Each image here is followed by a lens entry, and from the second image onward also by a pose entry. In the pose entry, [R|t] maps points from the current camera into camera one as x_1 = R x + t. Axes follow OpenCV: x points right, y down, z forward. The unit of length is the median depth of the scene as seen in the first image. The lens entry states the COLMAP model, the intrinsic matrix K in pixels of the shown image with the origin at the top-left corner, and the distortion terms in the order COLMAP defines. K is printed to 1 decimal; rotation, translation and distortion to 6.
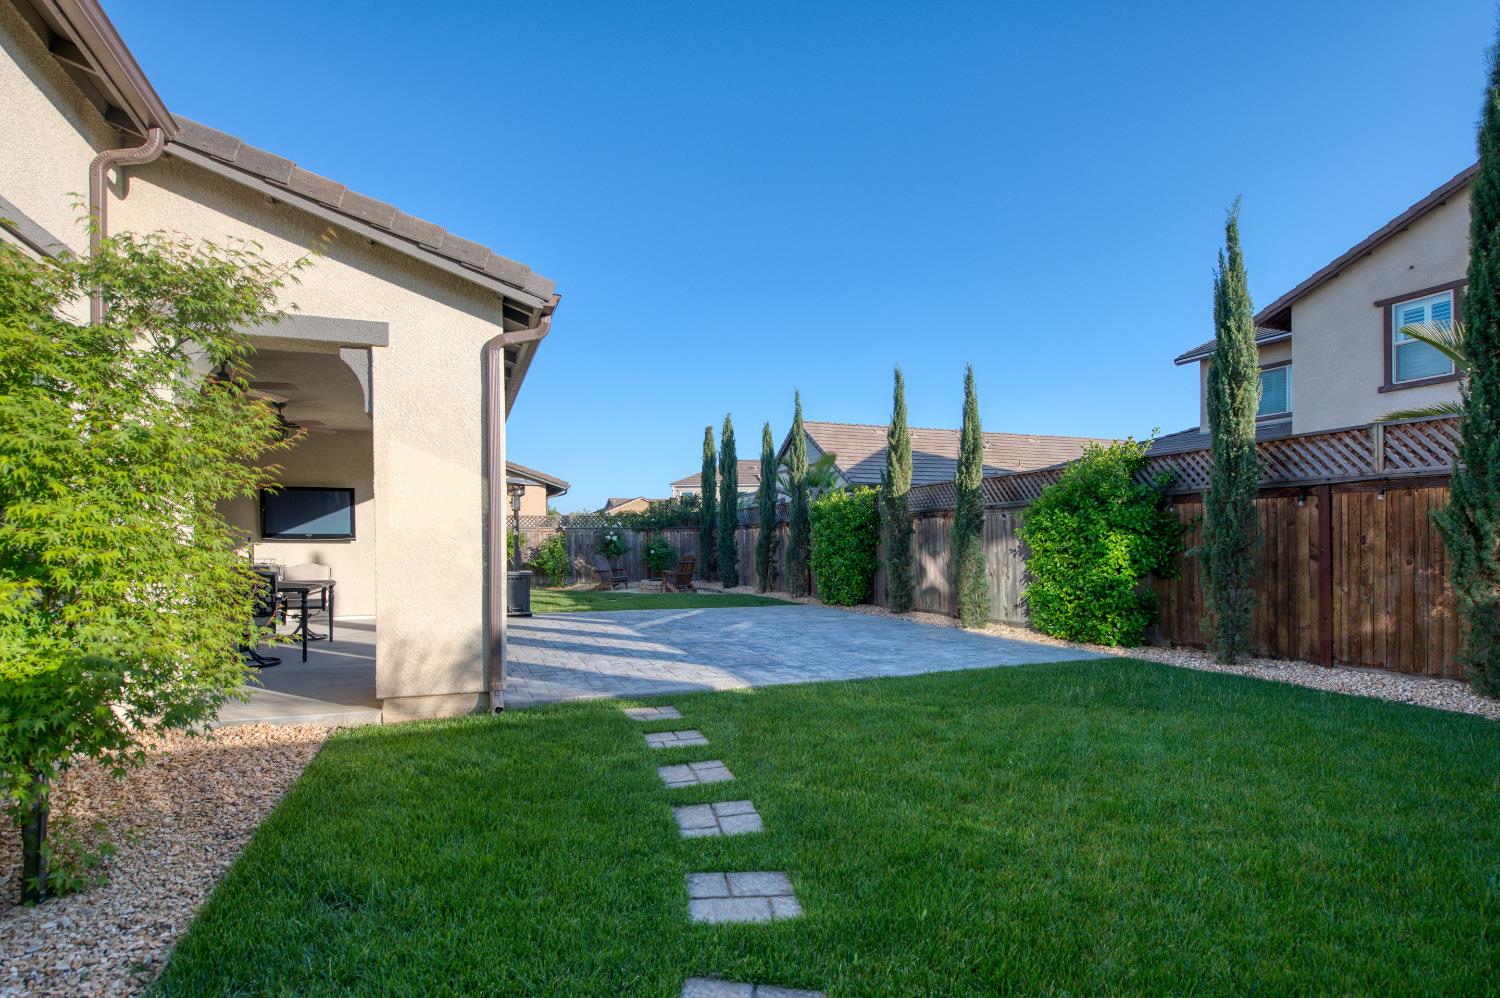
lens RADIAL K [[662.0, 0, 730.1], [0, 662.0, 515.3], [0, 0, 1]] dist [-0.008945, -0.000719]
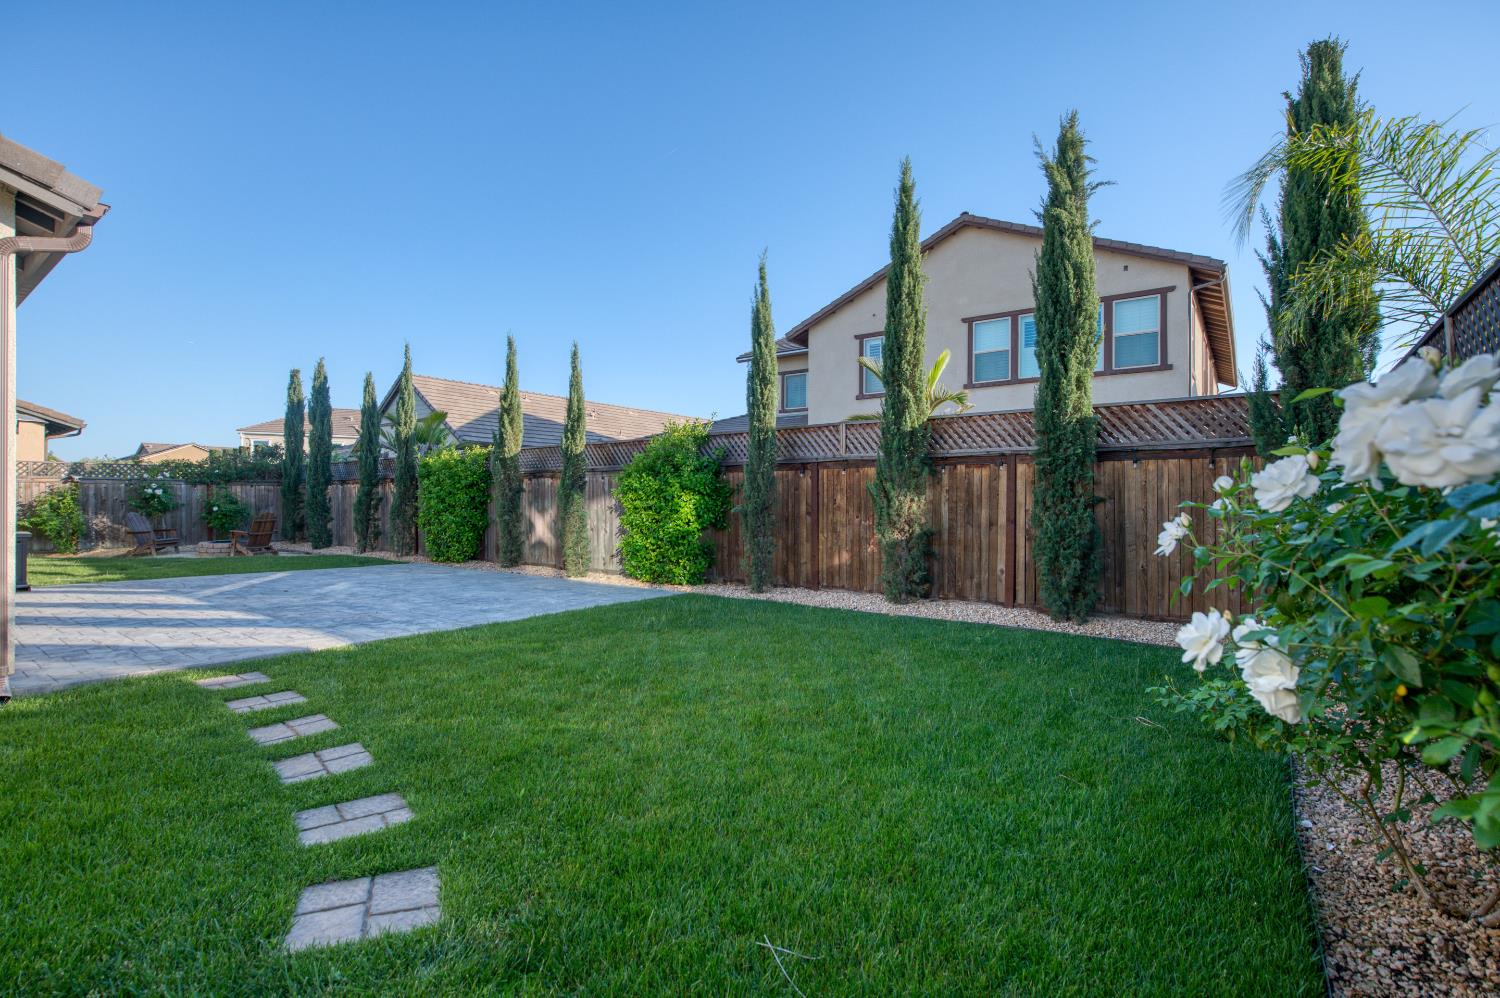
lens RADIAL K [[662.0, 0, 730.1], [0, 662.0, 515.3], [0, 0, 1]] dist [-0.008945, -0.000719]
pose [[0.843664, -0.001713, 0.536868, -0.019855], [-0.030228, 0.998257, 0.050687, 0.000644], [-0.536020, -0.058991, 0.842142, -0.104230]]
